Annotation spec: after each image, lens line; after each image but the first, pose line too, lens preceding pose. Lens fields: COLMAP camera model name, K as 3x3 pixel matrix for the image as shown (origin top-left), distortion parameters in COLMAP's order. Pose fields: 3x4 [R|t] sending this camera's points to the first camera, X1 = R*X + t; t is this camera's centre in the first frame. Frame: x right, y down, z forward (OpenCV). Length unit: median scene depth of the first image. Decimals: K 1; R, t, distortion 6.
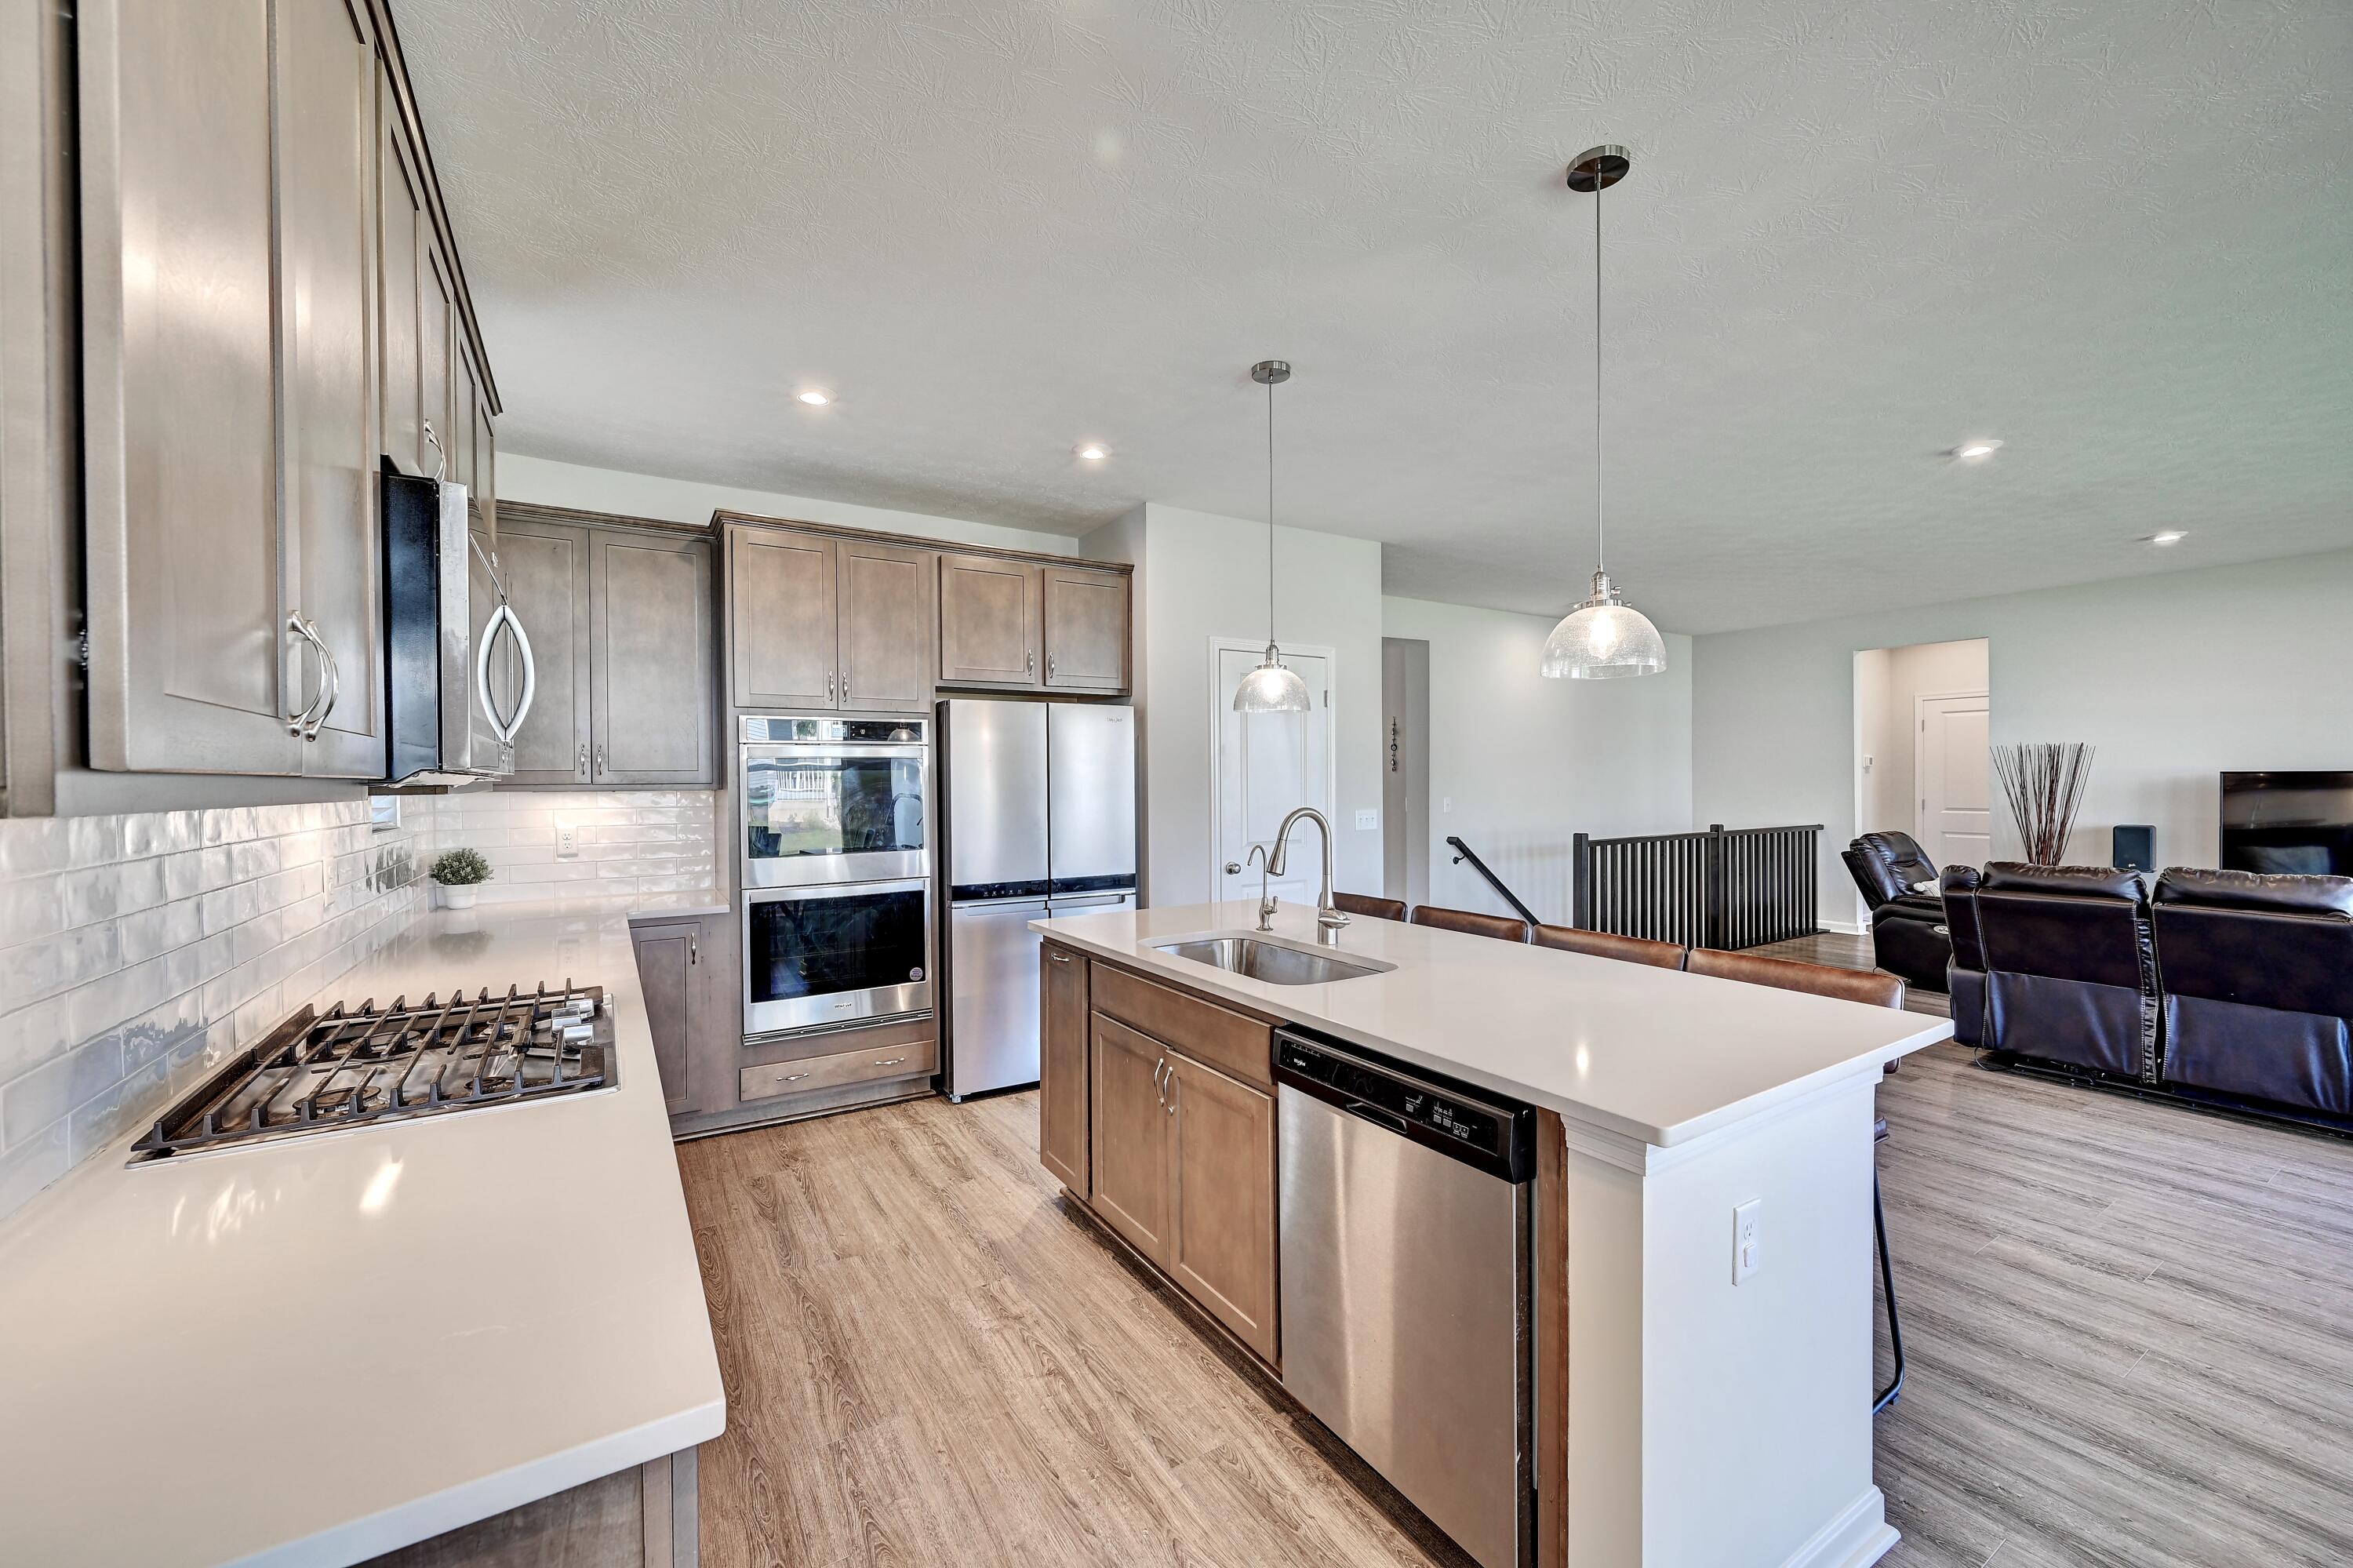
lens RADIAL K [[917.2, 0, 1182.3], [0, 917.2, 784.0], [0, 0, 1]] dist [0.002079, 0.000163]
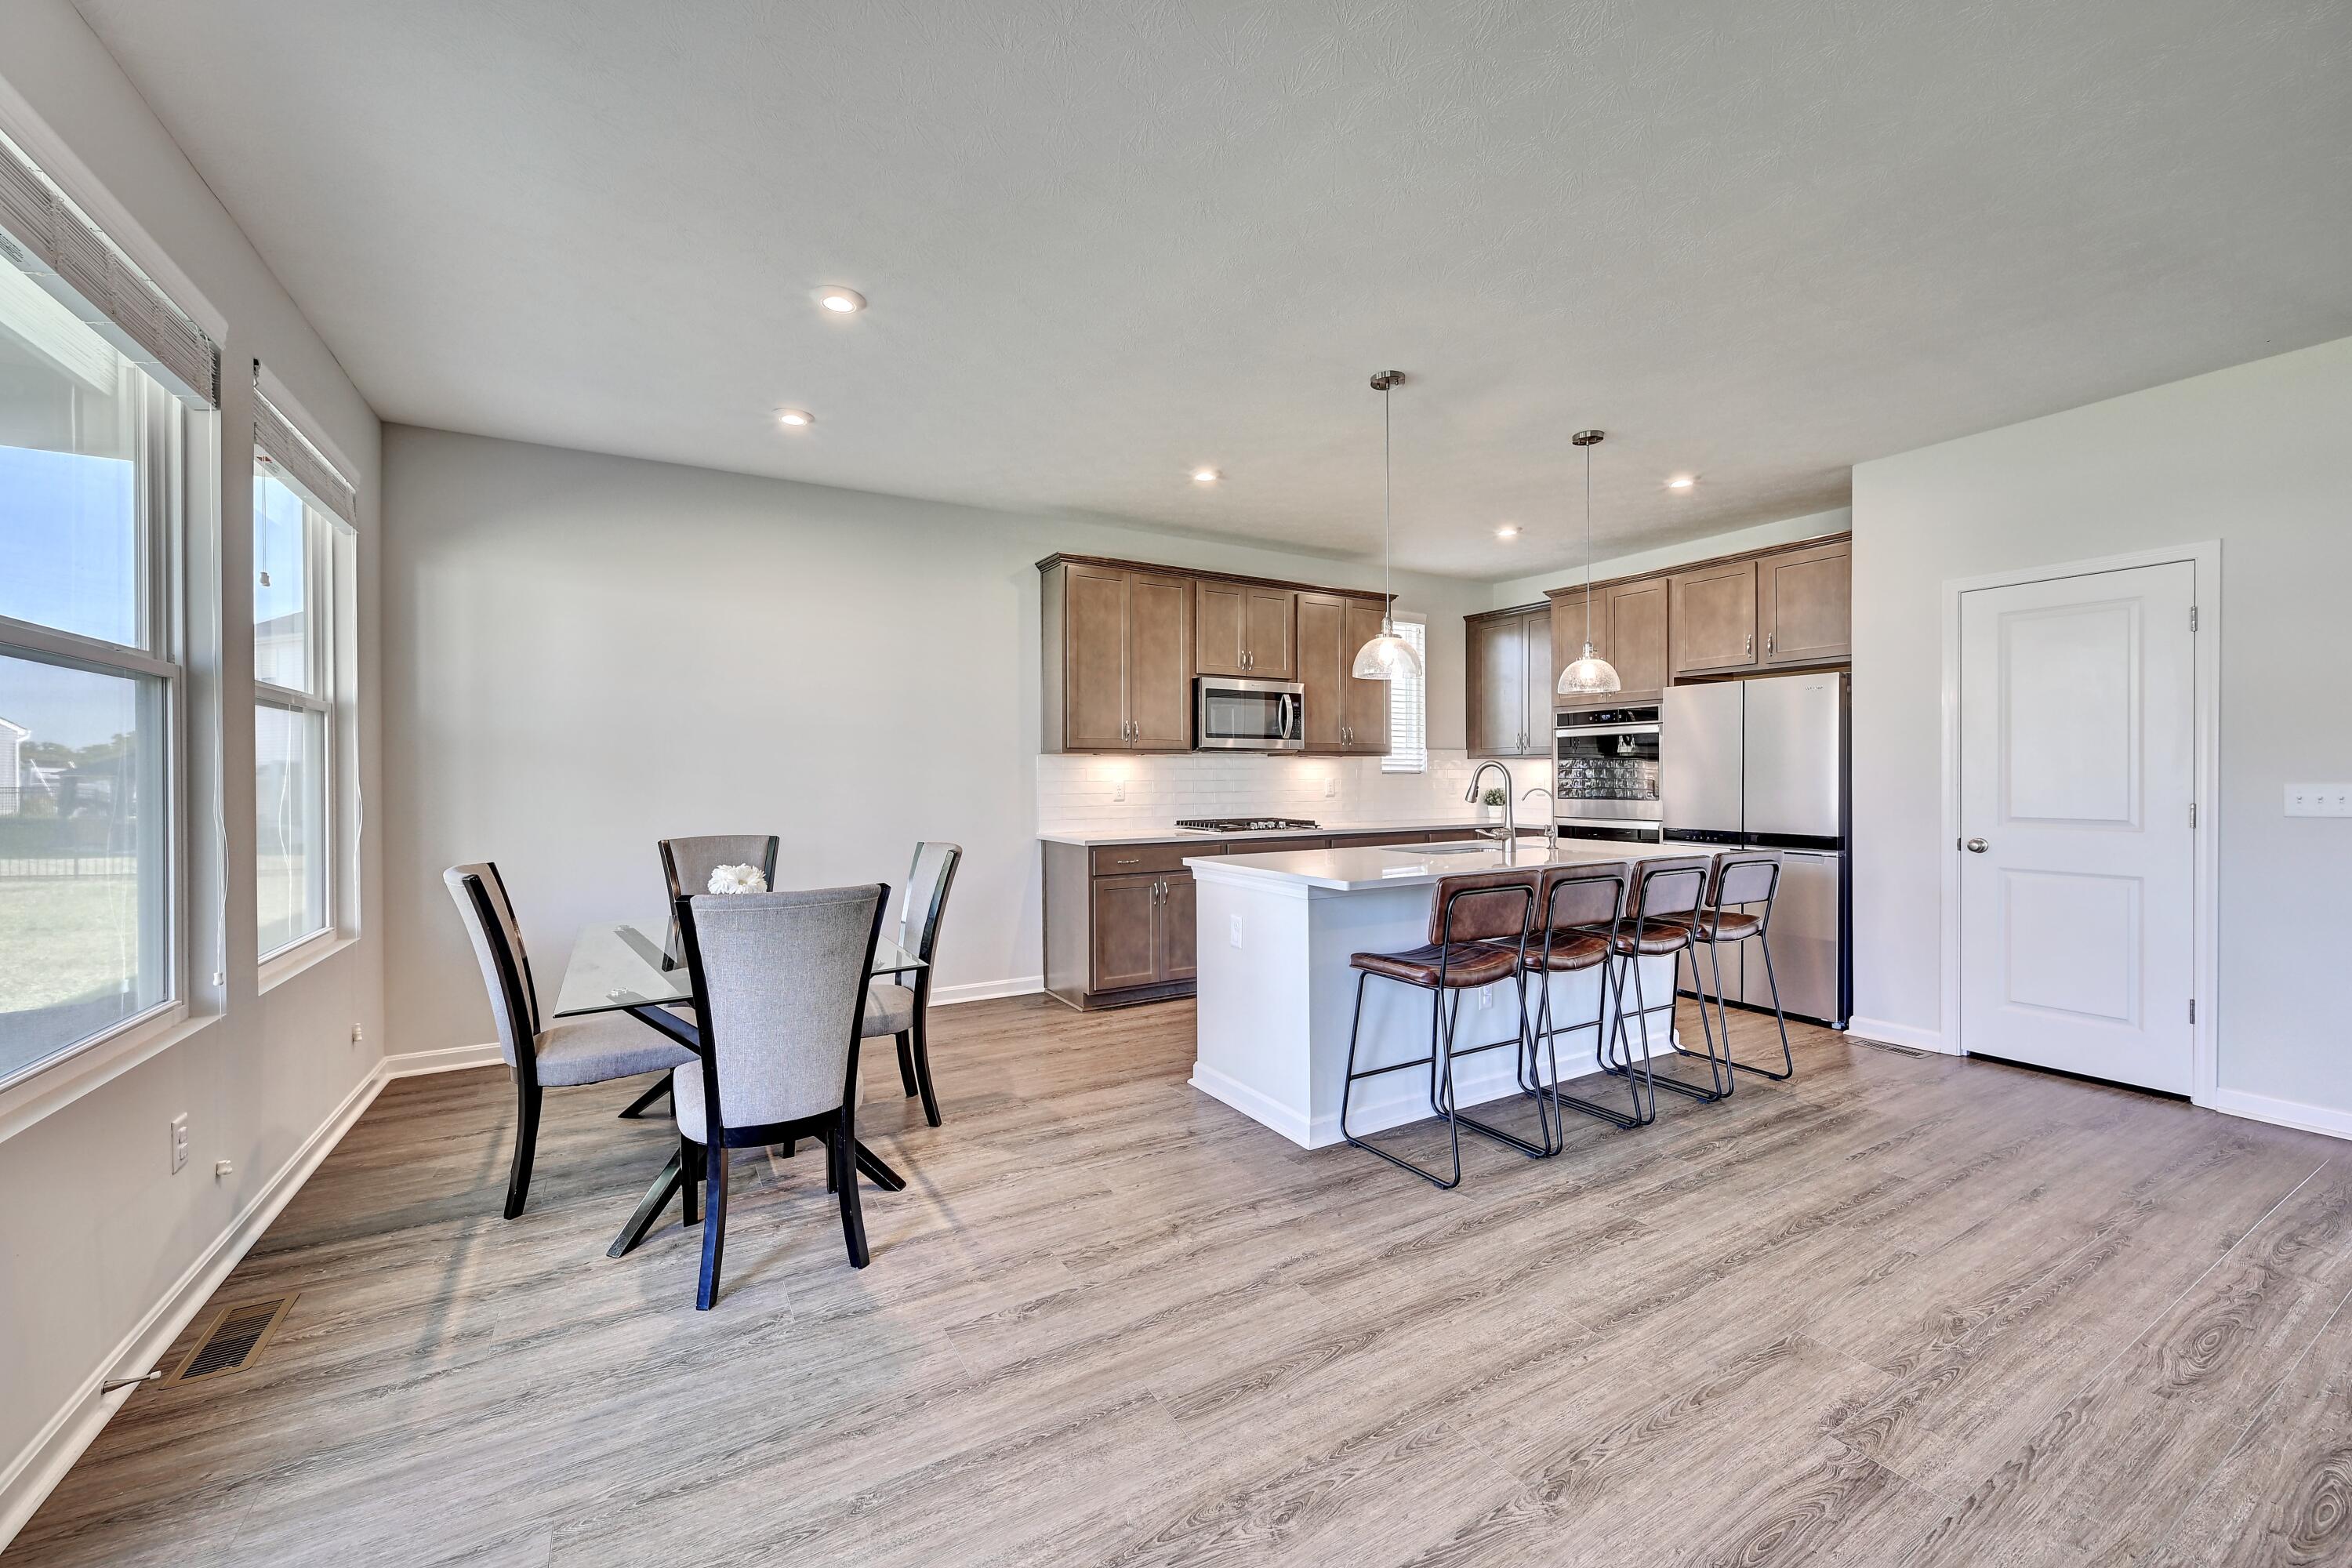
lens RADIAL K [[916.8, 0, 1181.1], [0, 916.8, 778.8], [0, 0, 1]] dist [0.002079, 0.000163]
pose [[-0.029586, 0.009937, -0.999513, 0.829667], [-0.003858, 0.999942, 0.010055, 0.021951], [0.999555, 0.004154, -0.029546, 0.255049]]
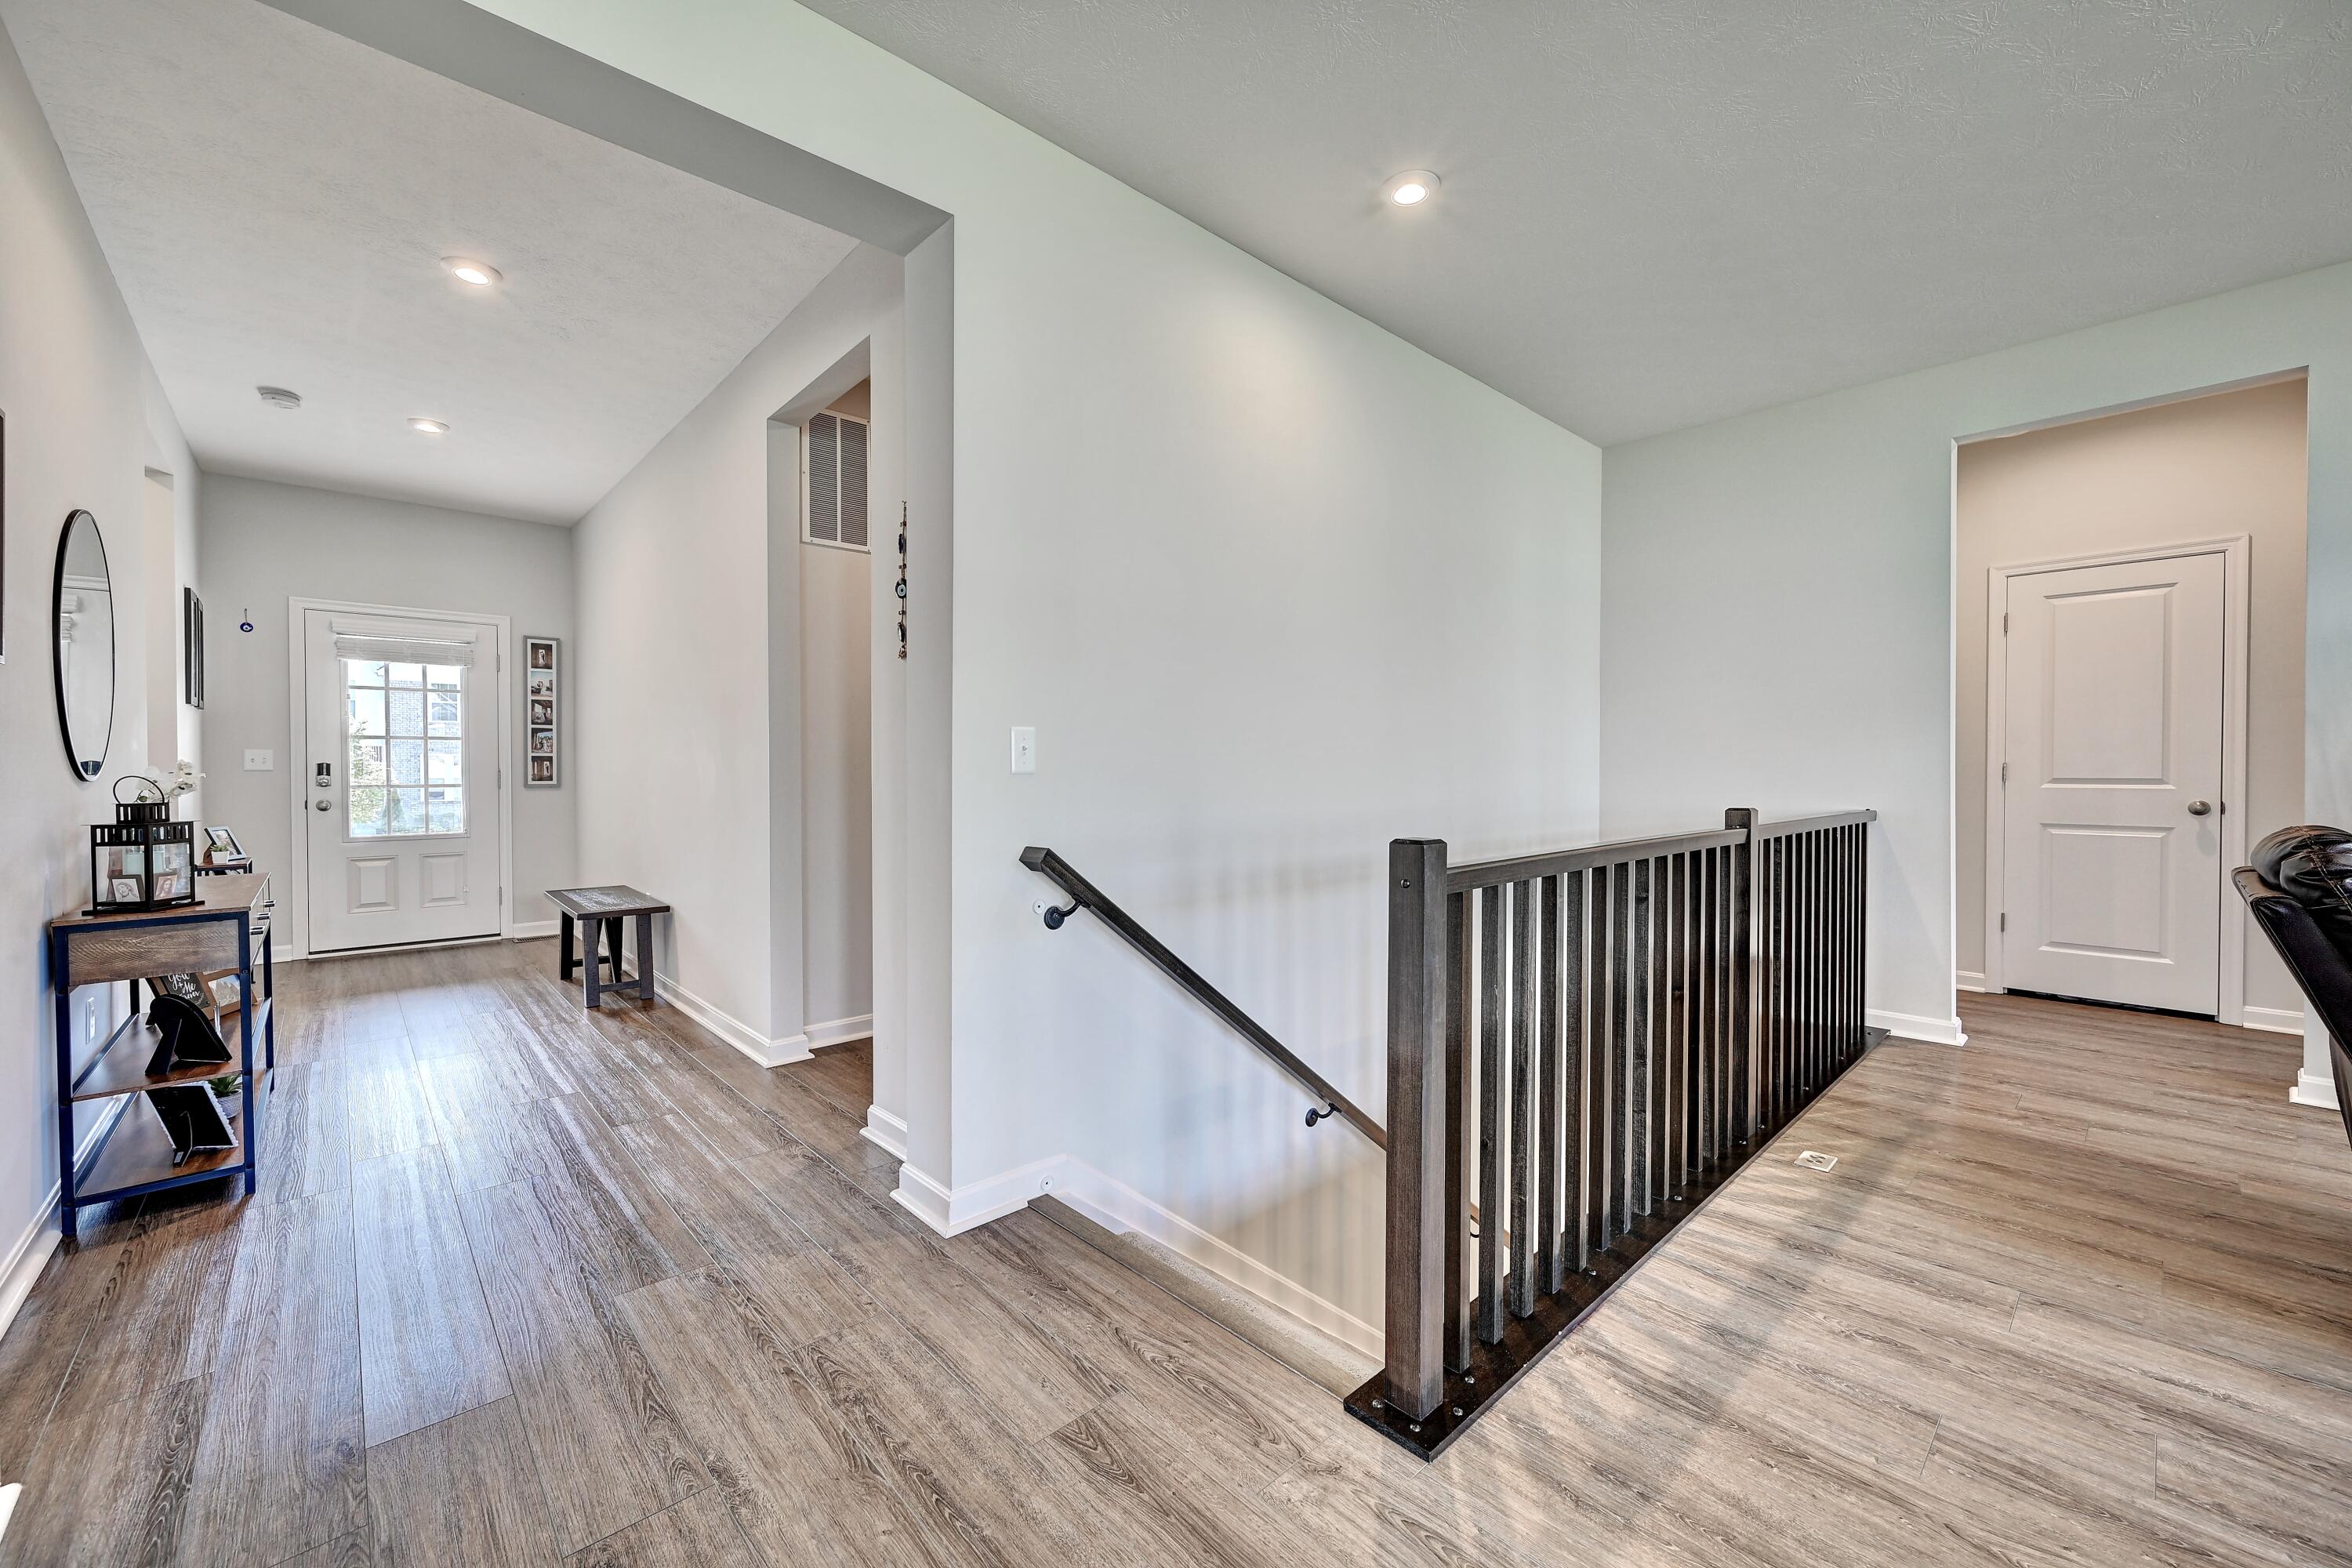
lens RADIAL K [[916.8, 0, 1181.6], [0, 916.8, 780.4], [0, 0, 1]] dist [0.002079, 0.000163]
pose [[0.982440, 0.004158, 0.186534, 0.388723], [-0.005088, 0.999977, 0.004507, 0.044079], [-0.186511, -0.005376, 0.982438, 0.919142]]
